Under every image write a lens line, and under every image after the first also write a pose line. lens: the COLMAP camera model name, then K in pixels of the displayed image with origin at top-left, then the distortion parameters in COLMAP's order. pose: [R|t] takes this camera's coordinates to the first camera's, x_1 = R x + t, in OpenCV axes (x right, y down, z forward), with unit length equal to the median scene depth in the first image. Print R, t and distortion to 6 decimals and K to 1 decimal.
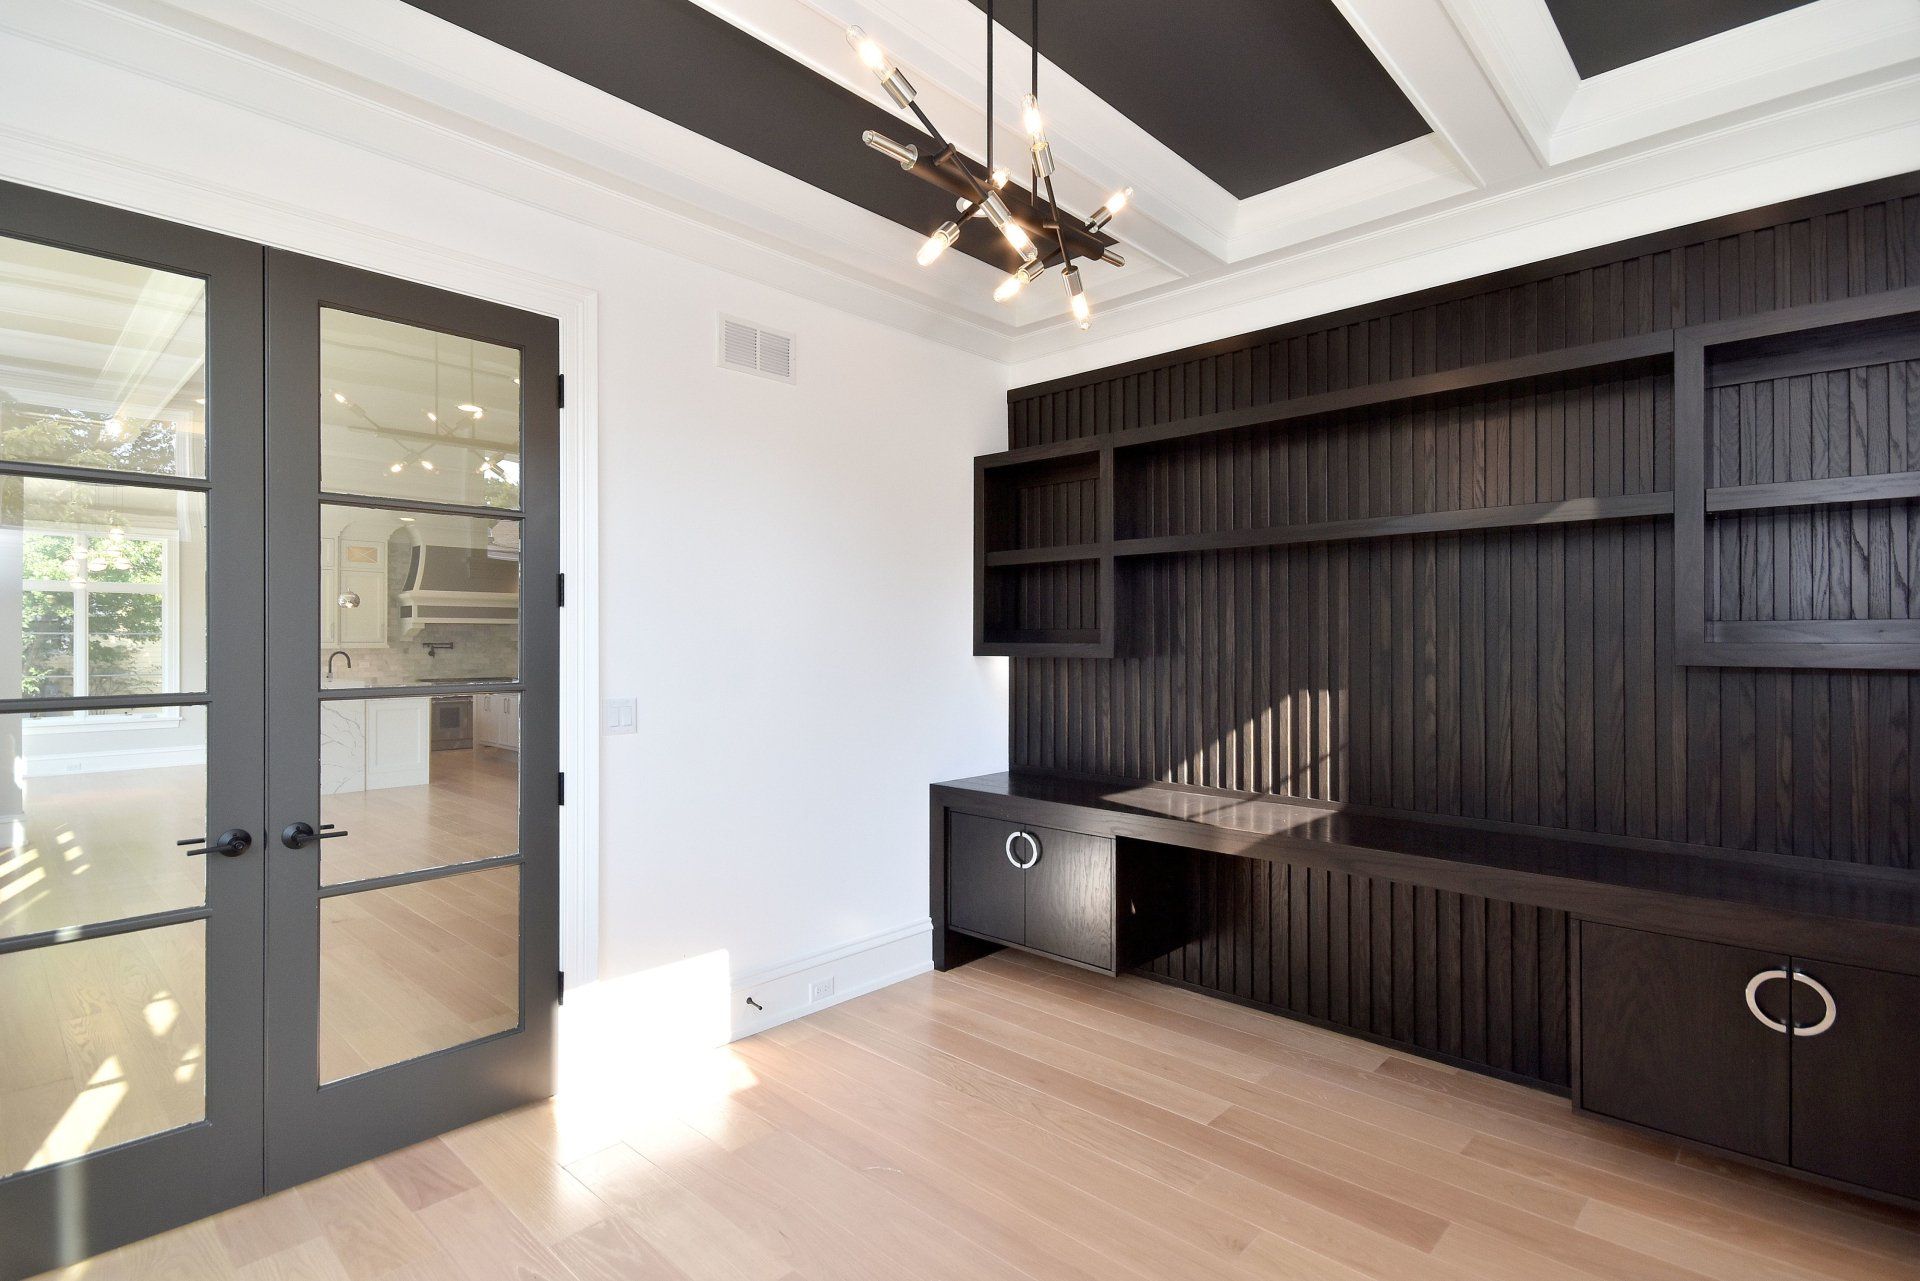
lens RADIAL K [[958.3, 0, 960.0], [0, 958.3, 640.5], [0, 0, 1]] dist [0.015937, -0.000365]
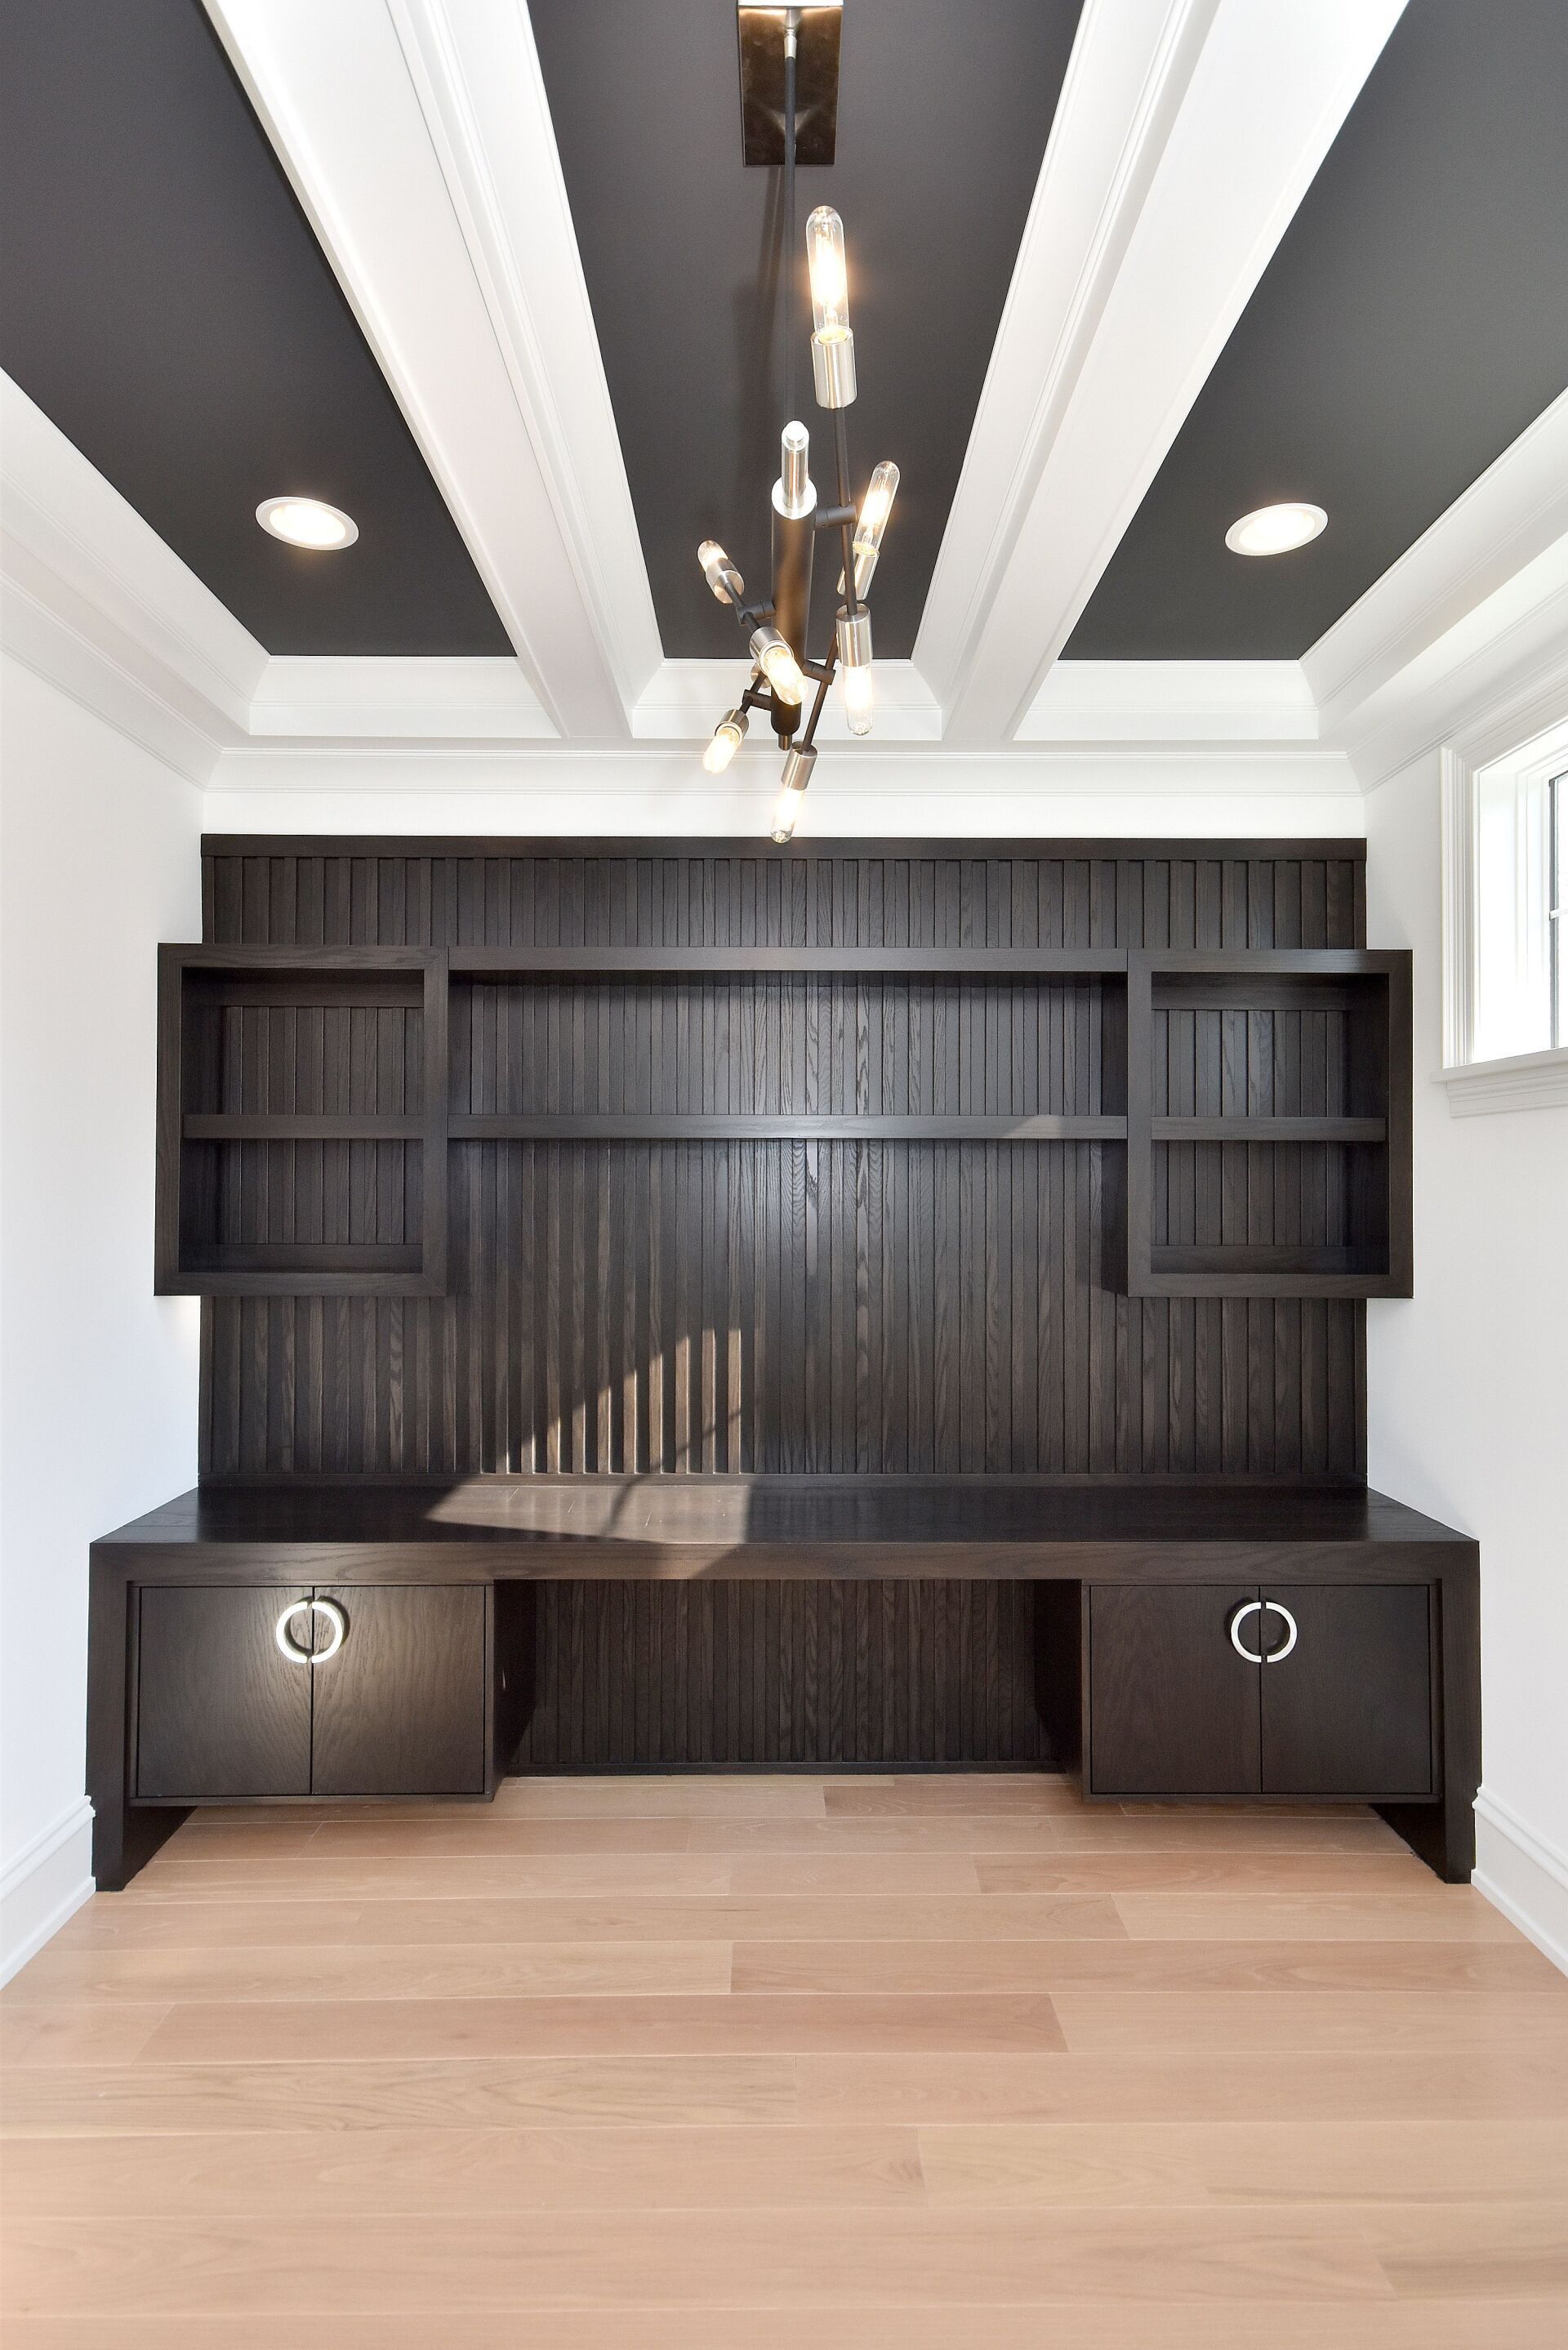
lens RADIAL K [[1237.6, 0, 784.0], [0, 1237.6, 1175.0], [0, 0, 1]] dist [0.023399, -0.000471]
pose [[0.716566, 0.008234, 0.697471, -0.271057], [-0.006132, 0.999966, -0.005504, -0.062675], [-0.697492, -0.000333, 0.716592, 0.256243]]
